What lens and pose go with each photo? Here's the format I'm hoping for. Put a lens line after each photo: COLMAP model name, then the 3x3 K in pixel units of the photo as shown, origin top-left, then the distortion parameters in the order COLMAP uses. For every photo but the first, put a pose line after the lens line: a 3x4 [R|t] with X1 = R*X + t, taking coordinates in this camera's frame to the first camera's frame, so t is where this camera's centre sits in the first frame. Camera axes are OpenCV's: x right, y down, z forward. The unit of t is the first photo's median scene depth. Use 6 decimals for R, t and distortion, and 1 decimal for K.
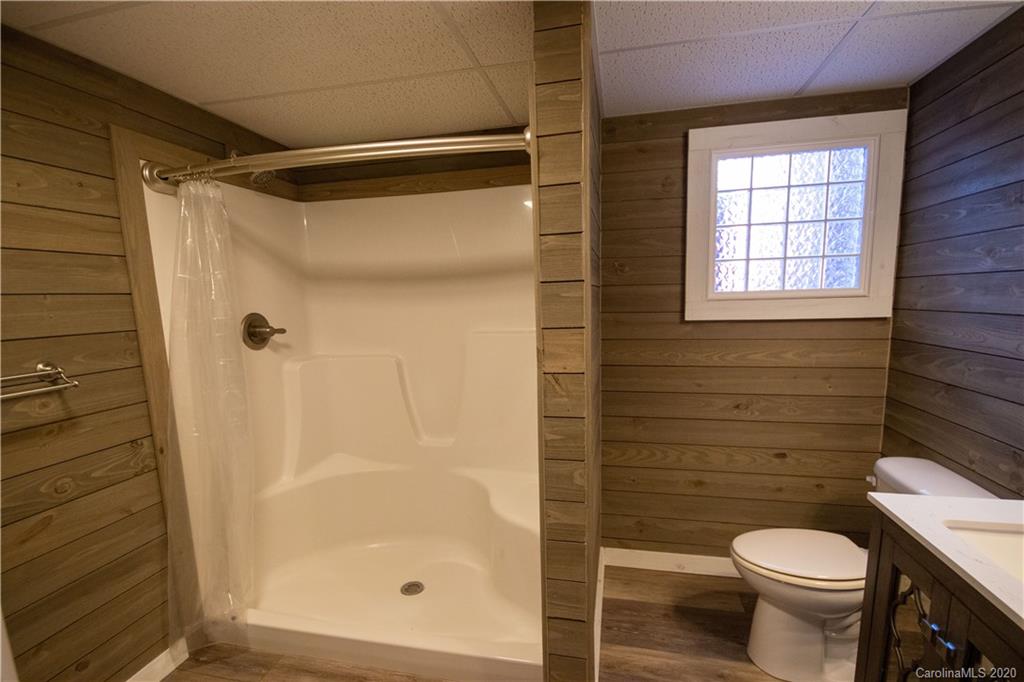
lens RADIAL K [[471.2, 0, 518.7], [0, 471.2, 361.9], [0, 0, 1]] dist [-0.002442, -0.001402]
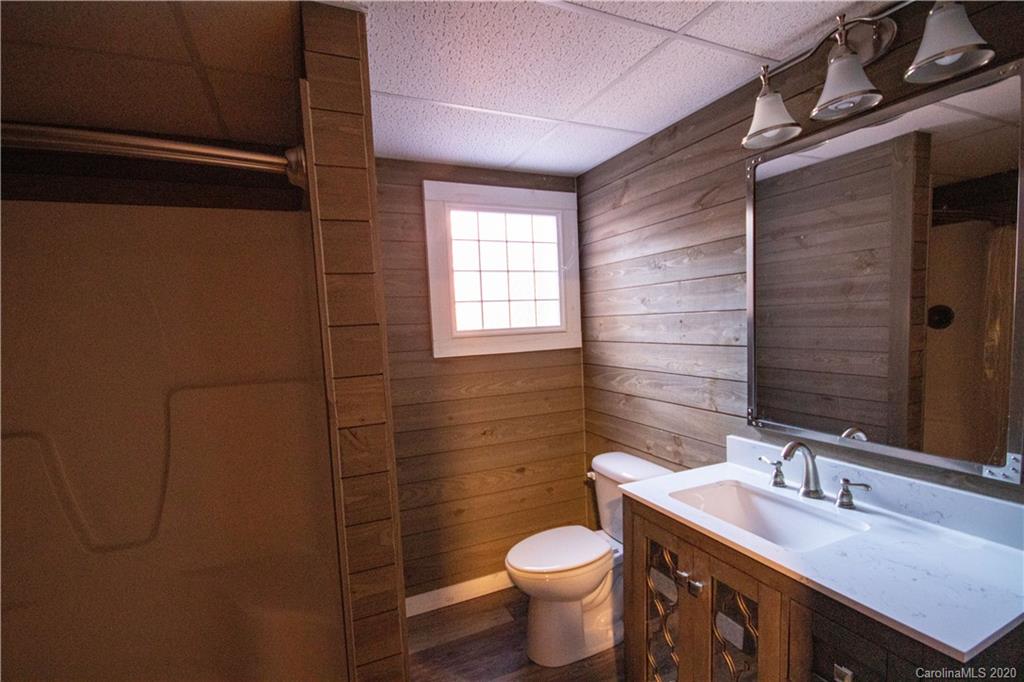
lens RADIAL K [[471.2, 0, 518.7], [0, 471.2, 361.9], [0, 0, 1]] dist [-0.002442, -0.001402]
pose [[0.802347, -0.058560, 0.593978, -0.128868], [0.102480, 0.993913, -0.040441, -0.019990], [-0.587994, 0.093319, 0.803464, 0.057535]]
